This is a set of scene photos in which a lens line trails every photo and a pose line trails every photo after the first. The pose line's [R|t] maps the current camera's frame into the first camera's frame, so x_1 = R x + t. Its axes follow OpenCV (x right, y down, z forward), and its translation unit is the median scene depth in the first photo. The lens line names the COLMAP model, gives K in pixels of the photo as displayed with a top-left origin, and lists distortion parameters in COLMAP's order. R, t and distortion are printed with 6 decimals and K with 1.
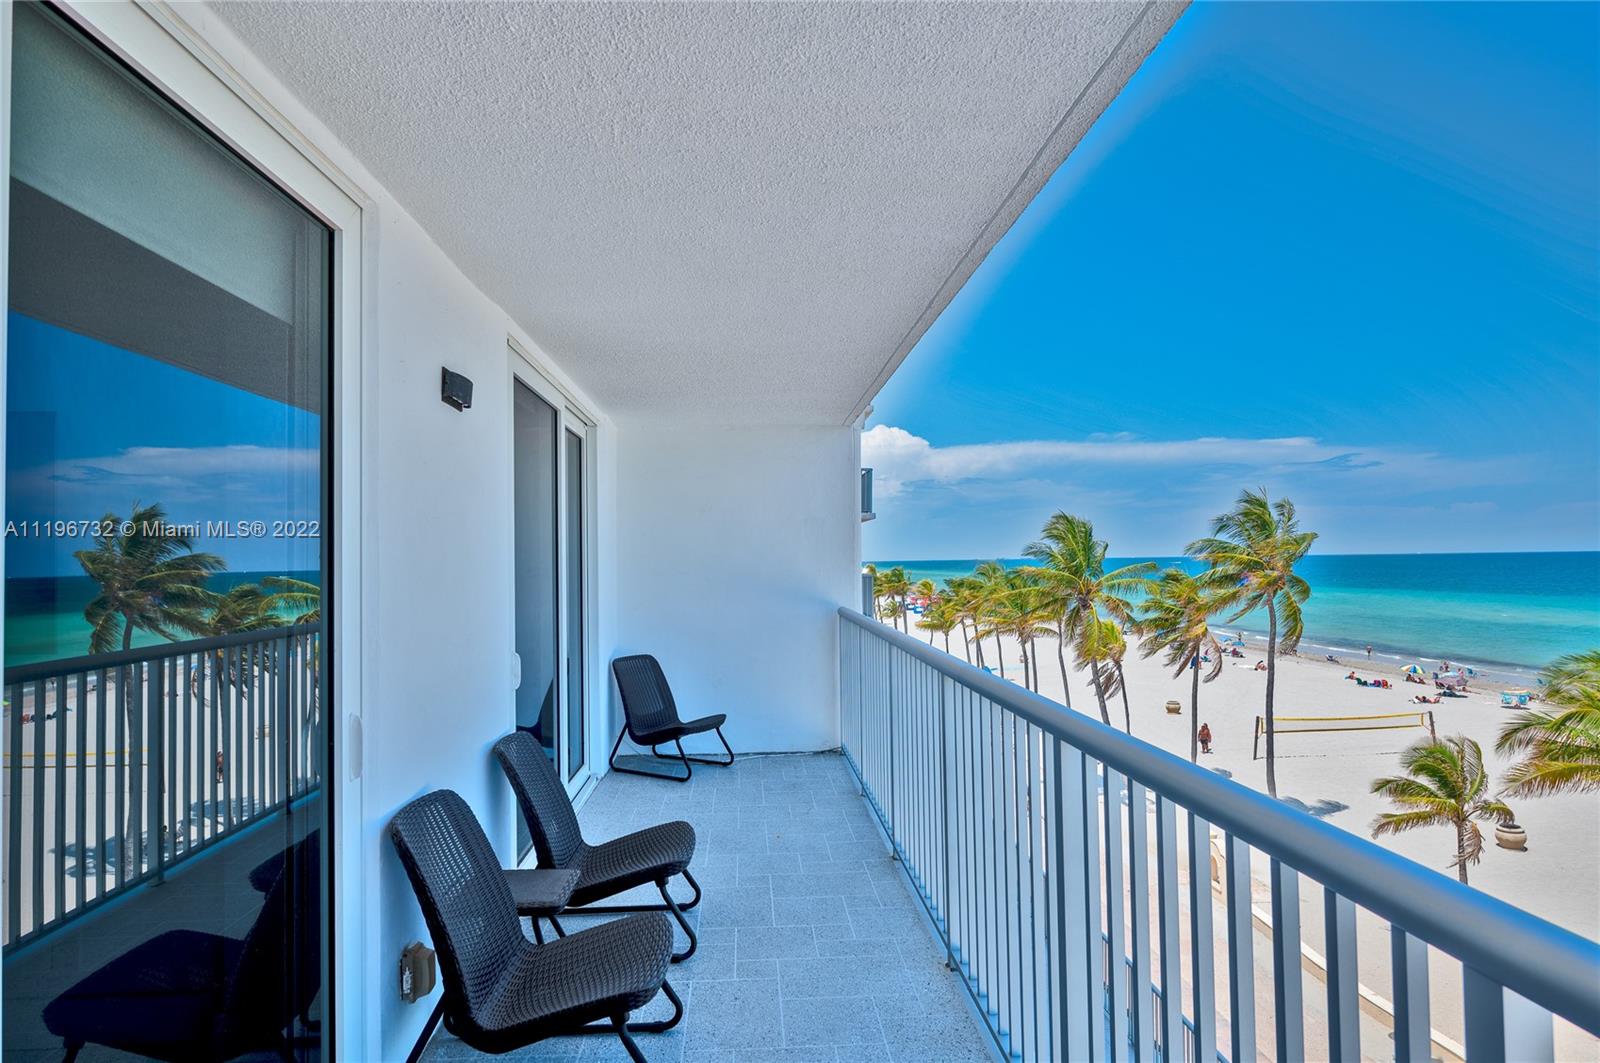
lens RADIAL K [[910.2, 0, 792.9], [0, 910.2, 530.9], [0, 0, 1]] dist [-0.001181, -0.000594]
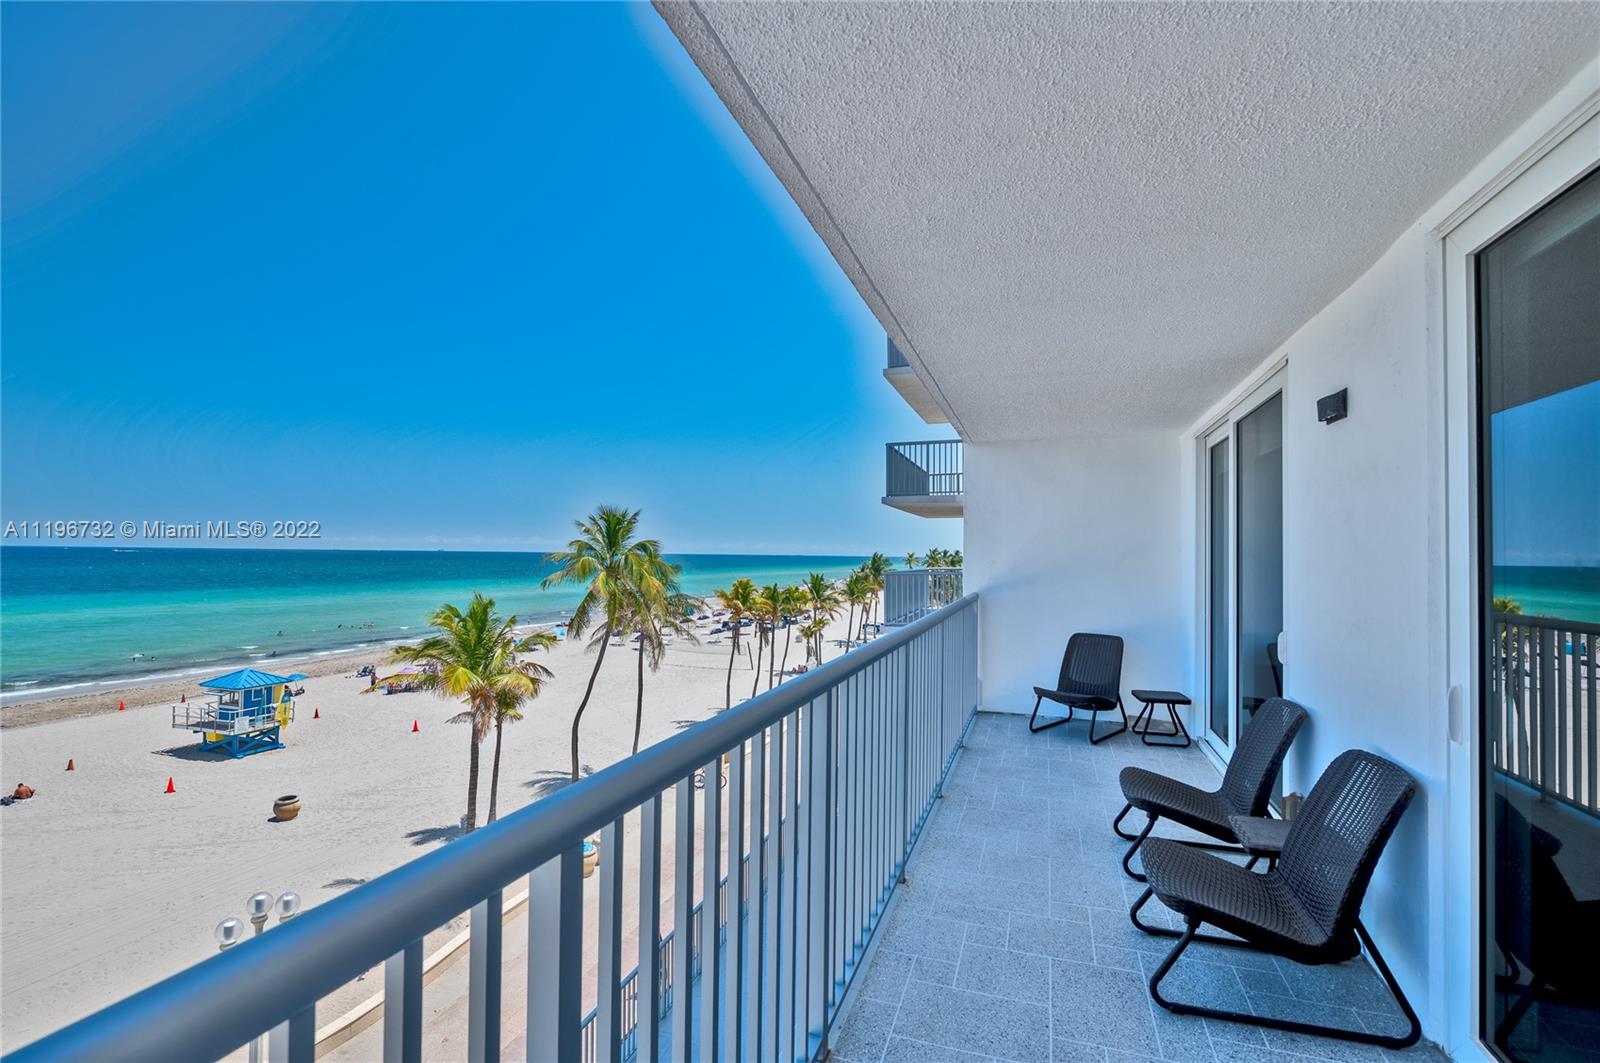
lens RADIAL K [[710.2, 0, 794.2], [0, 710.2, 546.0], [0, 0, 1]] dist [-0.008825, -0.001071]
pose [[-0.922433, 0.008935, 0.386055, -0.062883], [-0.009627, 0.998890, -0.046120, 0.063523], [-0.386038, -0.046259, -0.921322, 1.825801]]
